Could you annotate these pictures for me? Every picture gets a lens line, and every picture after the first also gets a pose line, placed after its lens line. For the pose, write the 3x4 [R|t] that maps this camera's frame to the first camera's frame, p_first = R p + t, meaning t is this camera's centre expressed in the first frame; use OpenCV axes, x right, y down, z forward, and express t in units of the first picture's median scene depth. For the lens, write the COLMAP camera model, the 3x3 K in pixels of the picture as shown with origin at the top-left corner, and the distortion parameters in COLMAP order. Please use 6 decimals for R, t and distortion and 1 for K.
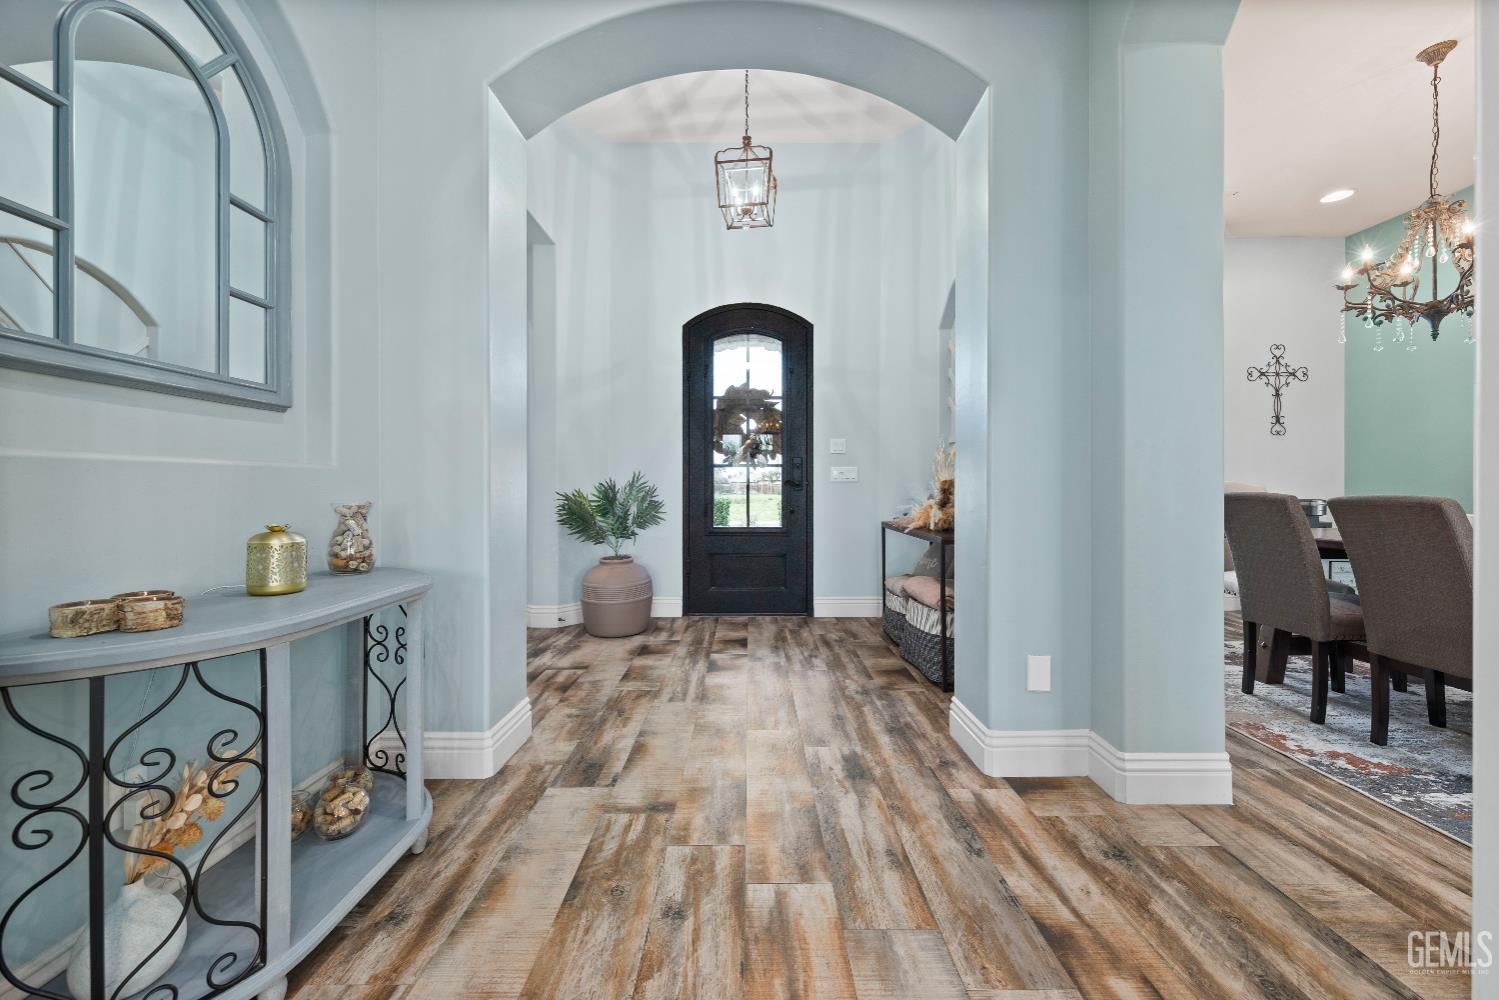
lens RADIAL K [[527.2, 0, 765.4], [0, 527.2, 488.7], [0, 0, 1]] dist [0.001060, -0.000154]
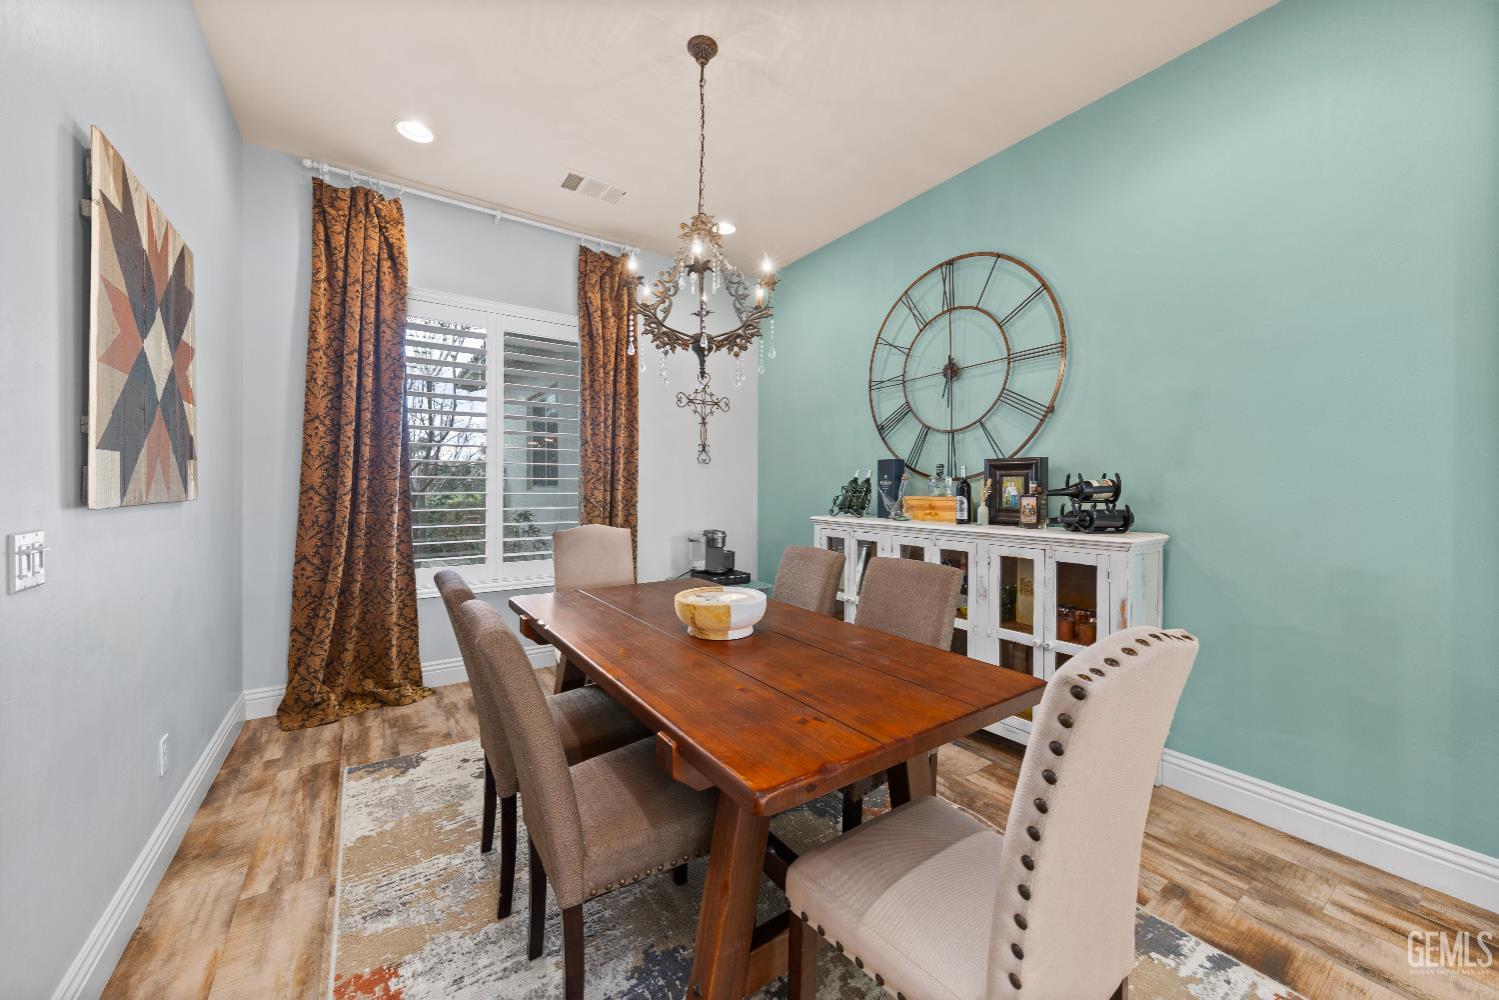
lens RADIAL K [[527.2, 0, 749.5], [0, 527.2, 493.4], [0, 0, 1]] dist [0.001060, -0.000154]
pose [[0.819482, -0.007317, 0.573058, 0.469865], [-0.000483, 0.999909, 0.013458, -0.058696], [-0.573104, -0.011305, 0.819404, 0.132215]]
